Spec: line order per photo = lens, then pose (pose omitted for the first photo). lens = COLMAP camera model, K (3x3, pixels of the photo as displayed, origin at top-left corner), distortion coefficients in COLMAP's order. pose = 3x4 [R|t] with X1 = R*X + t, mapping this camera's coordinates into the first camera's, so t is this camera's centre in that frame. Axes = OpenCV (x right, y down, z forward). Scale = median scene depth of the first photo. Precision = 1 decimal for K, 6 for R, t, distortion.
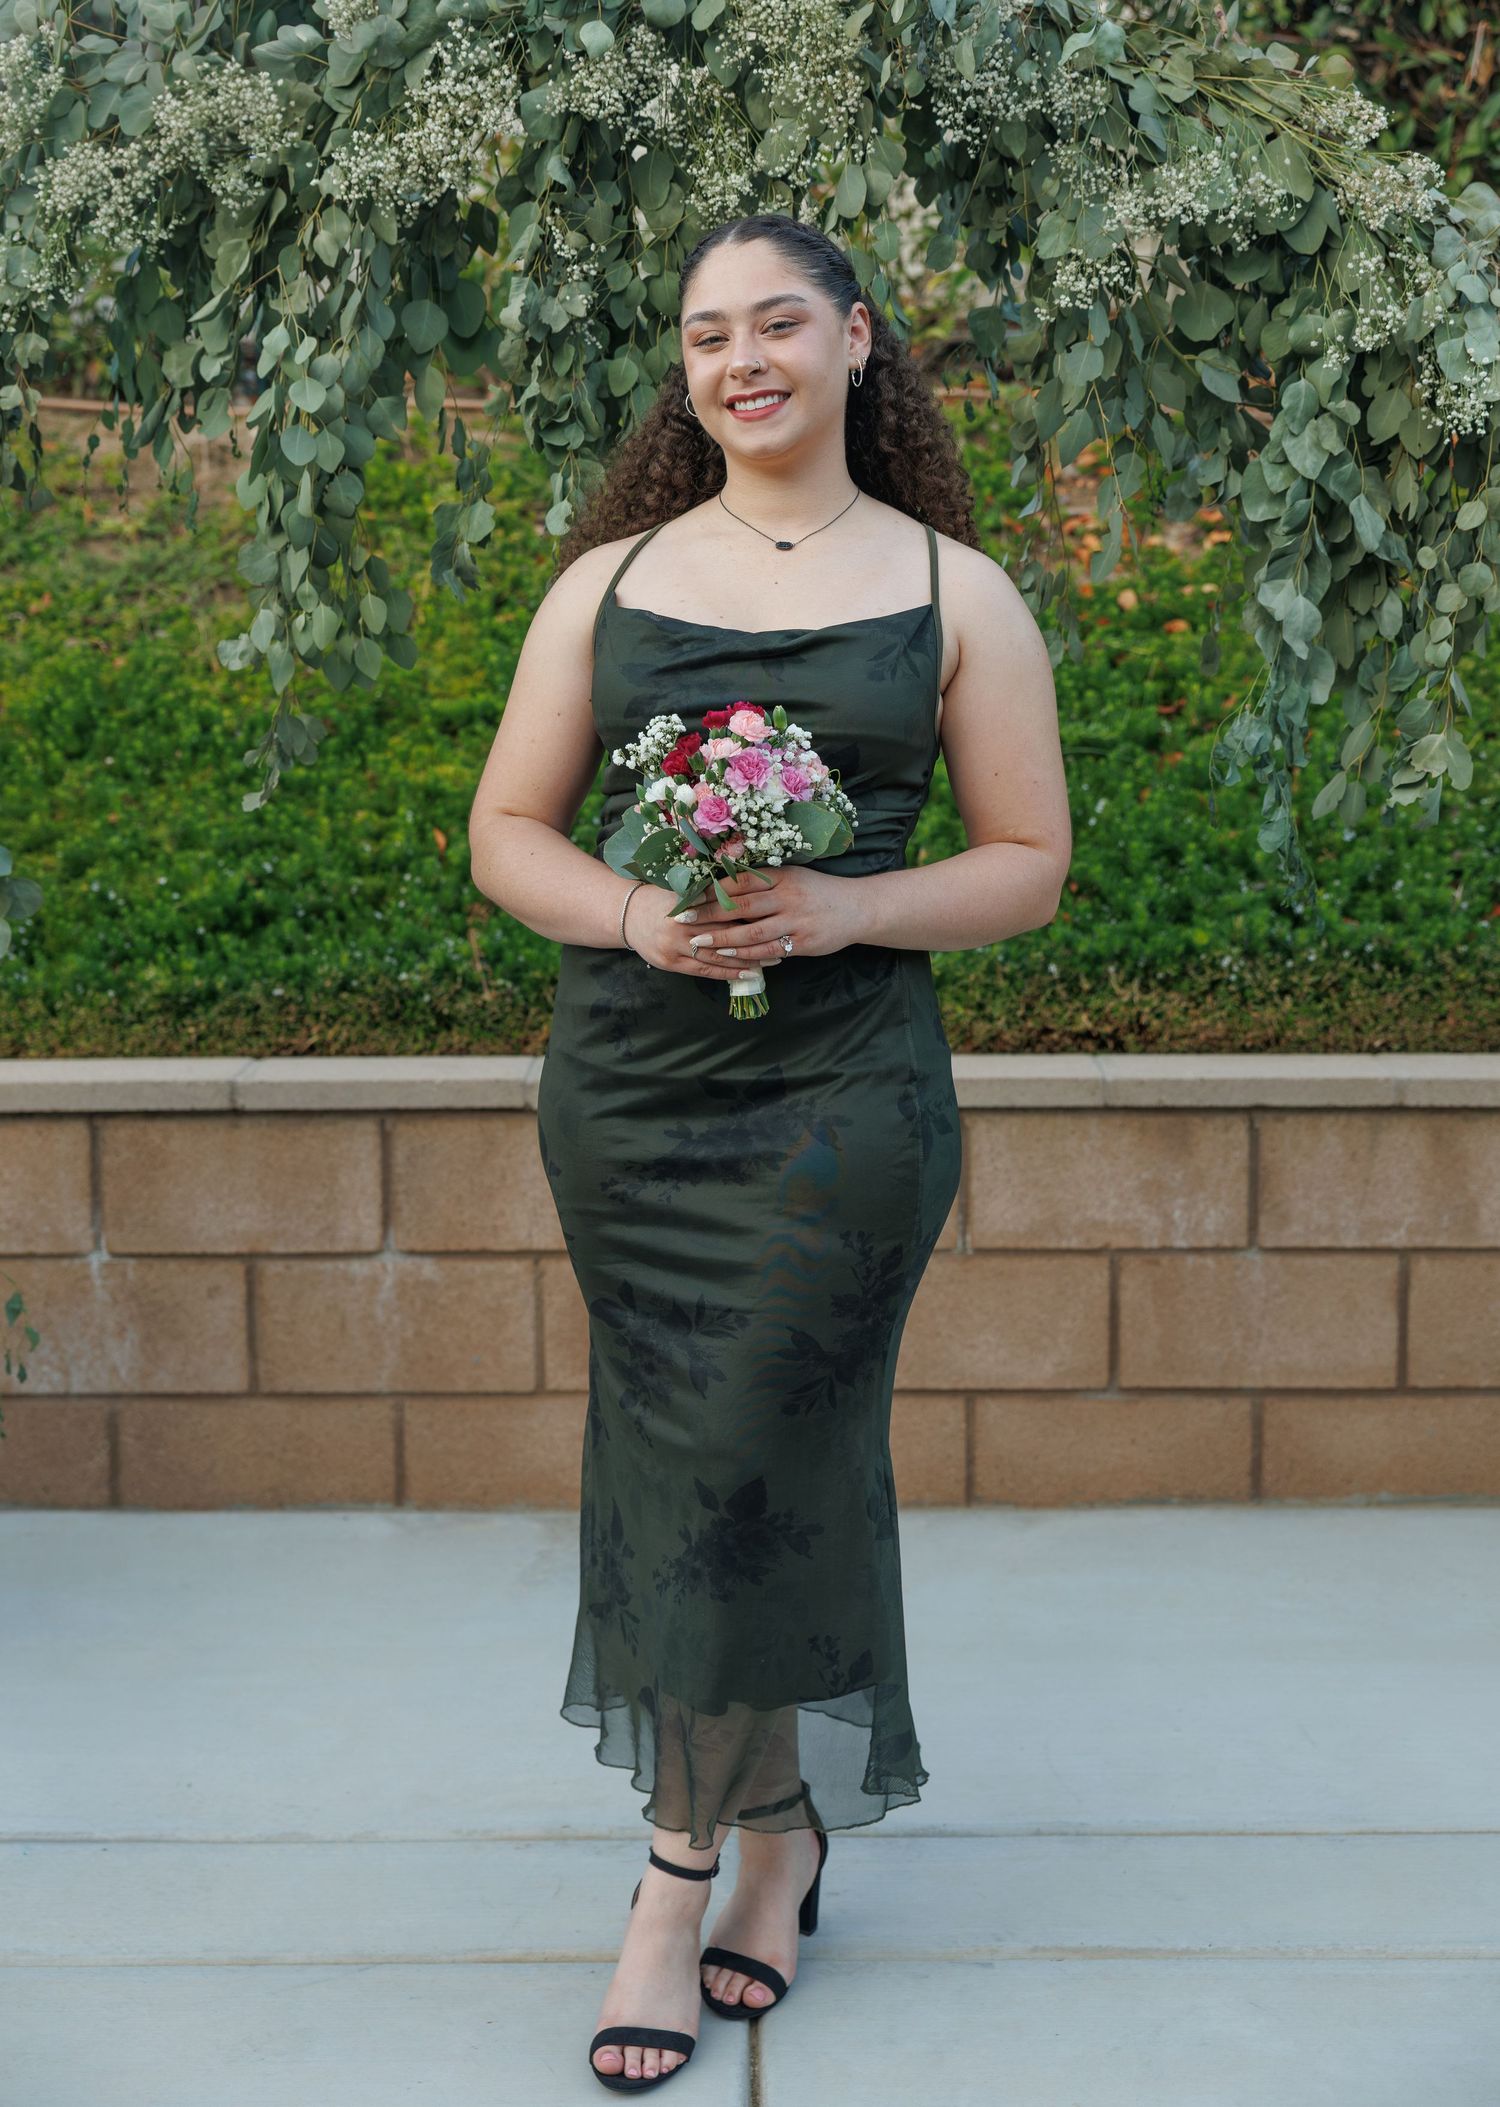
lens RADIAL K [[3031.6, 0, 740.1], [0, 3031.6, 923.0], [0, 0, 1]] dist [0.017077, 0.019822]
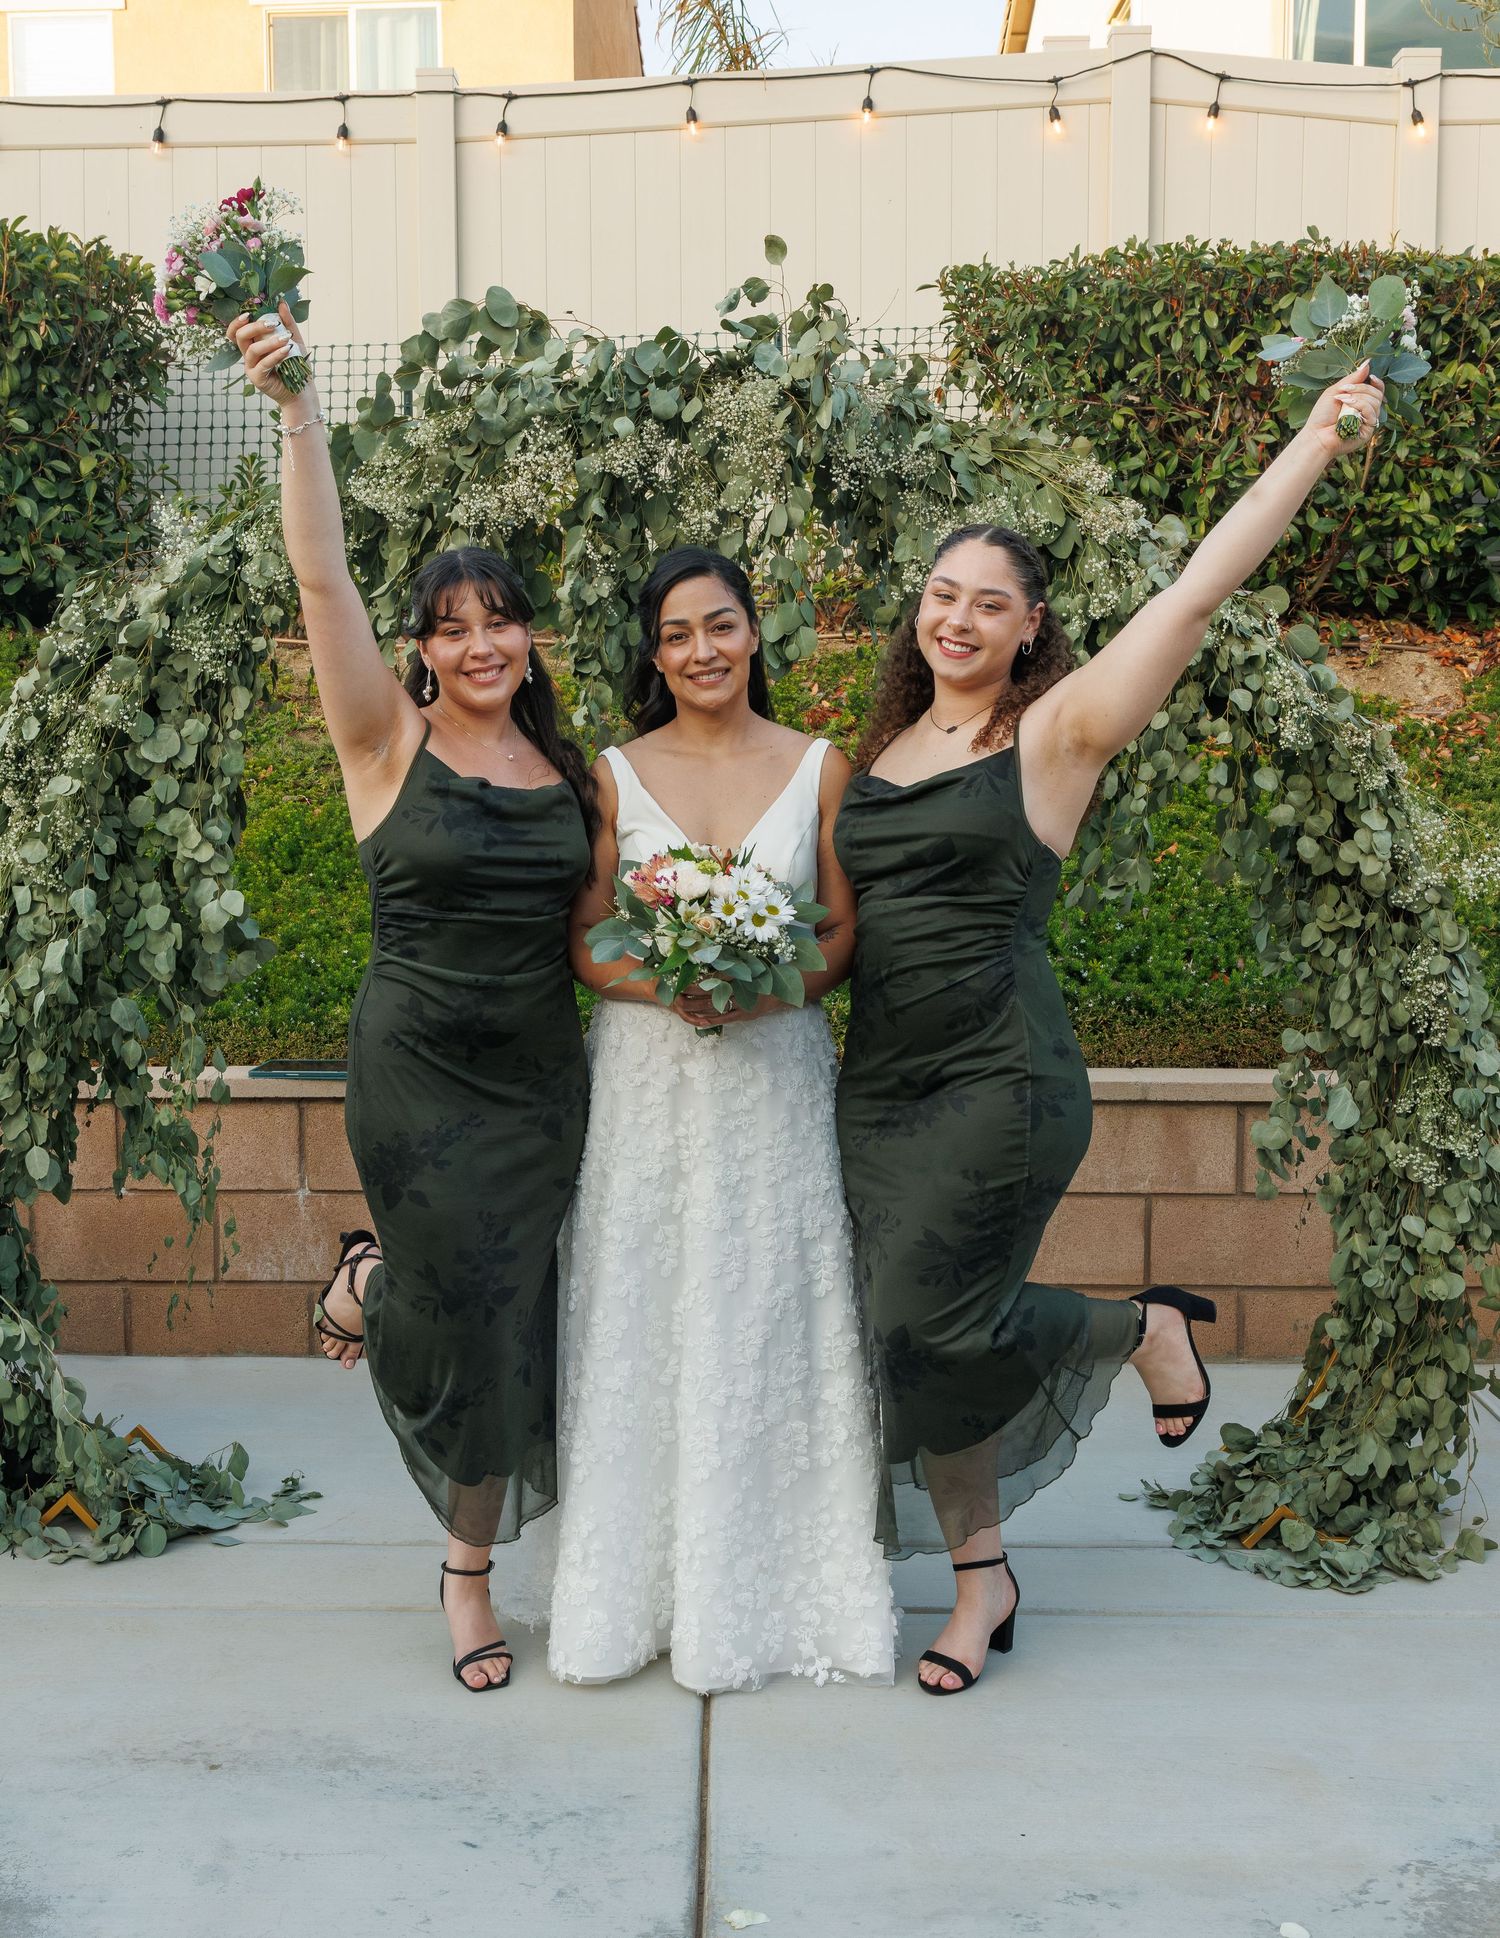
lens RADIAL K [[2175.9, 0, 696.2], [0, 2175.9, 944.4], [0, 0, 1]] dist [0.005515, 0.000713]
pose [[0.999715, 0.005721, -0.023166, 0.014544], [-0.006357, 0.999602, -0.027476, 0.012508], [0.023000, 0.027615, 0.999354, -0.110196]]
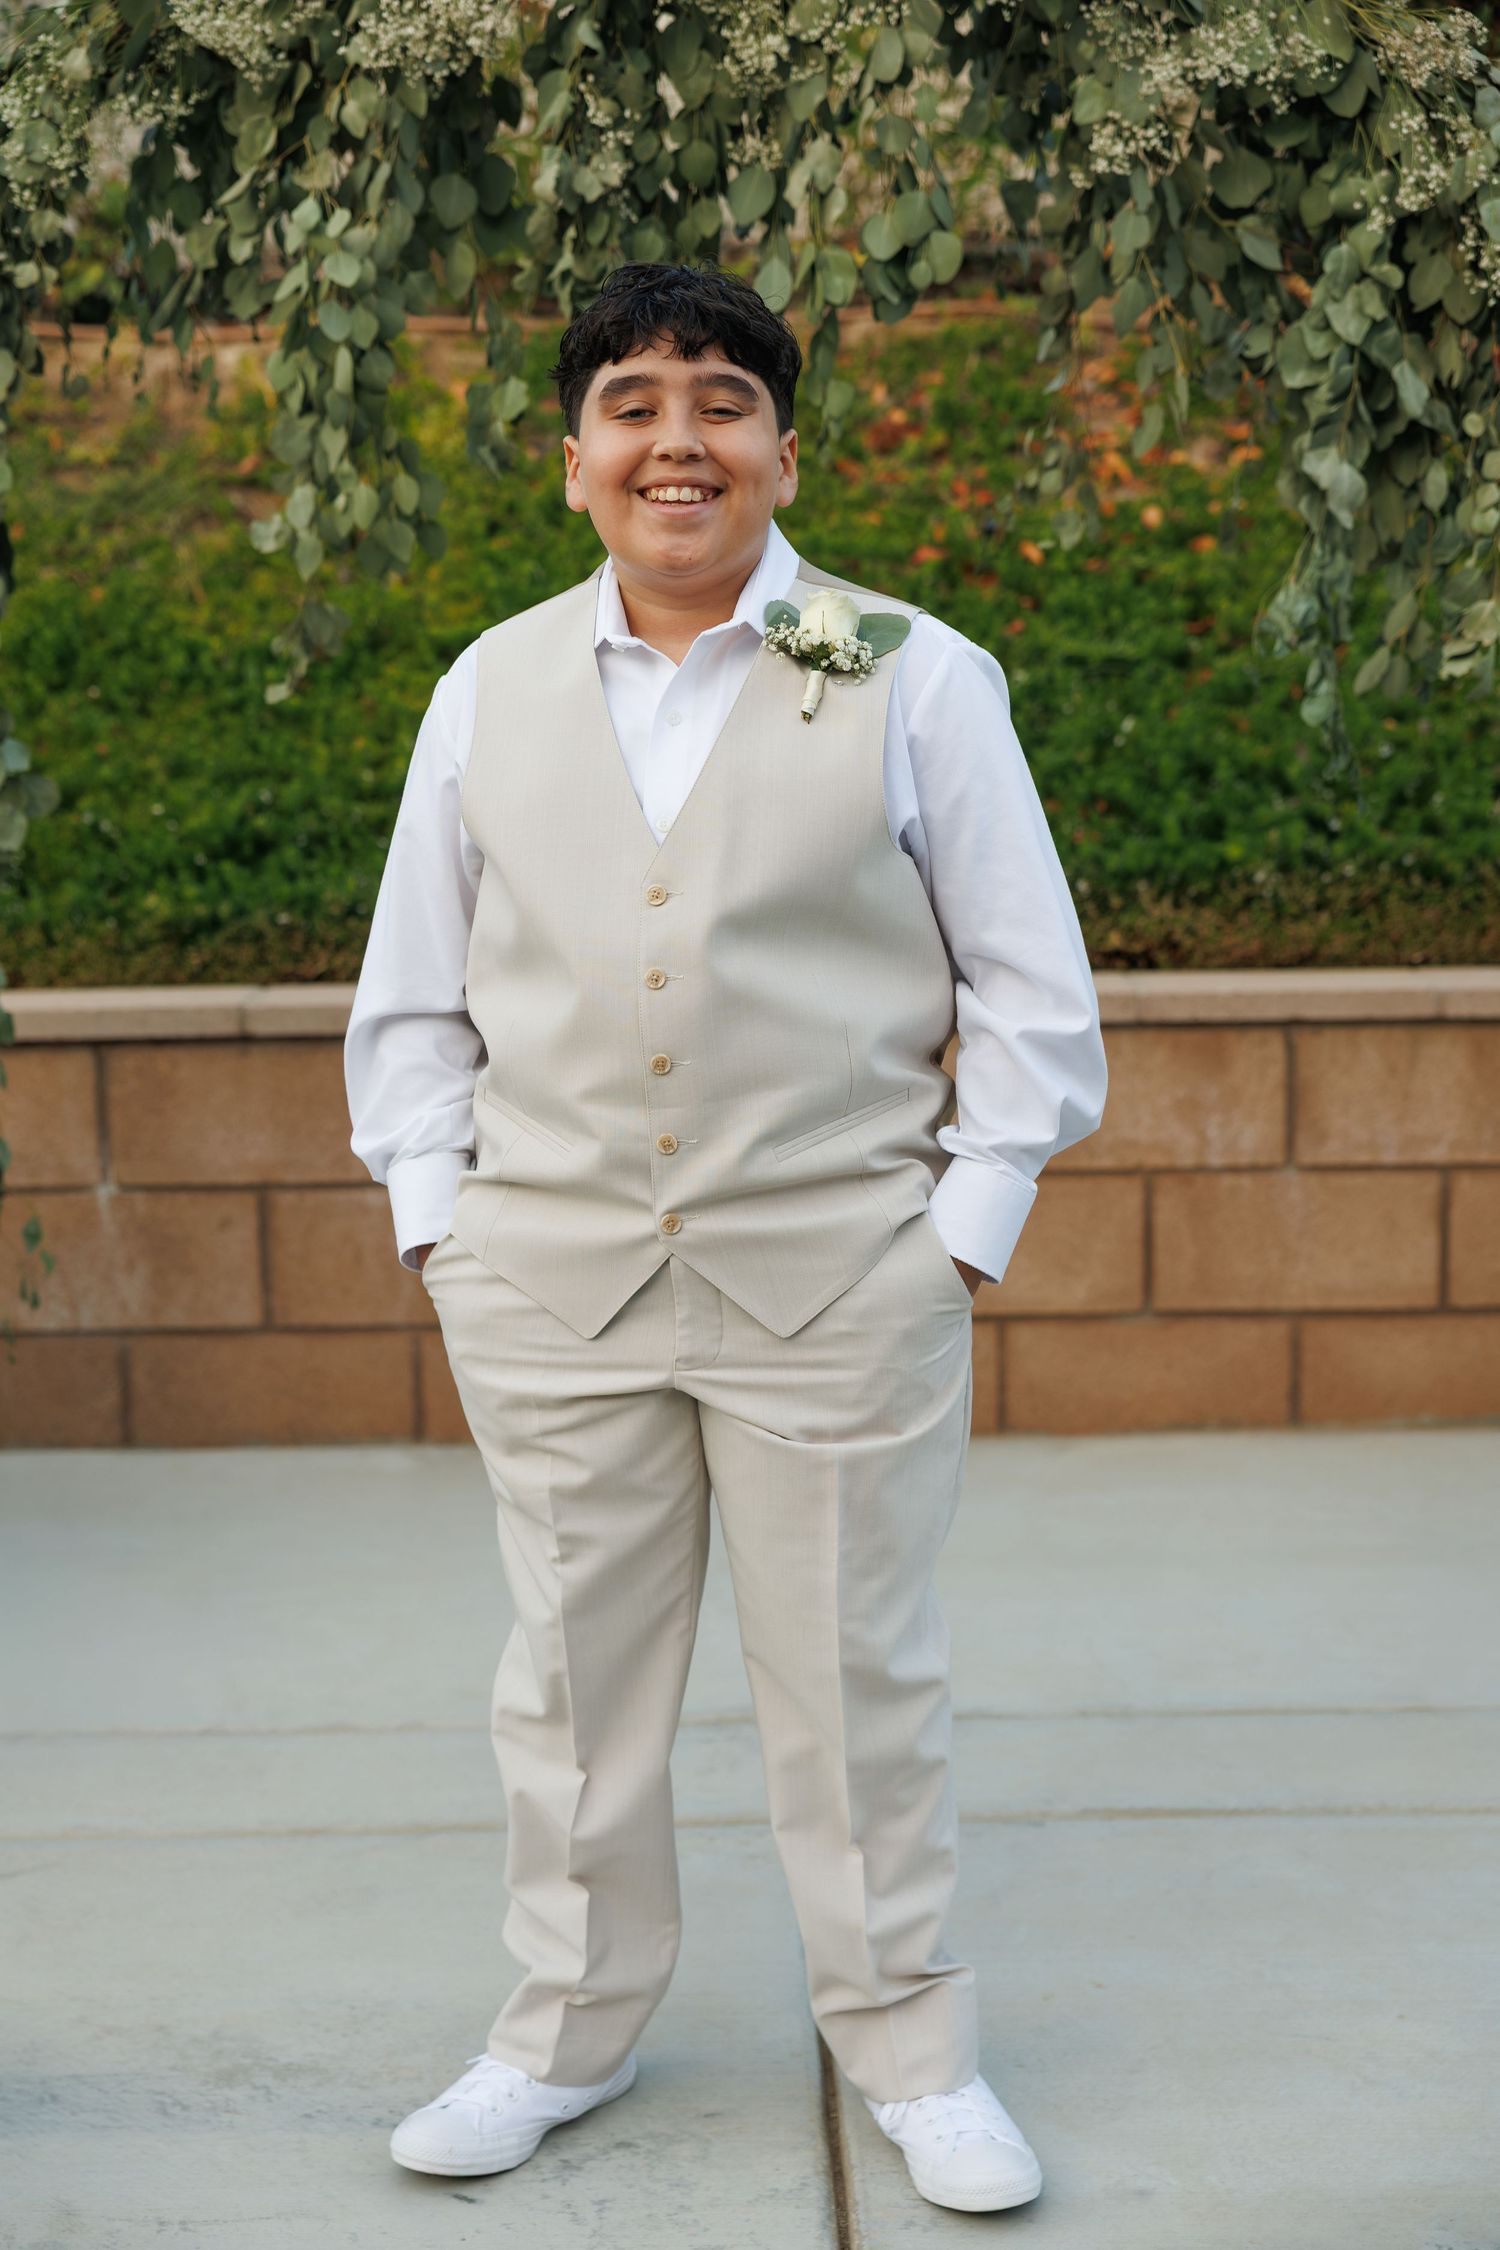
lens RADIAL K [[3314.1, 0, 723.8], [0, 3314.1, 1050.7], [0, 0, 1]] dist [0.016270, 0.134274]
pose [[0.999930, -0.011412, 0.003237, -0.015916], [0.011292, 0.999327, 0.034887, 0.030345], [-0.003633, -0.034848, 0.999386, -0.062883]]
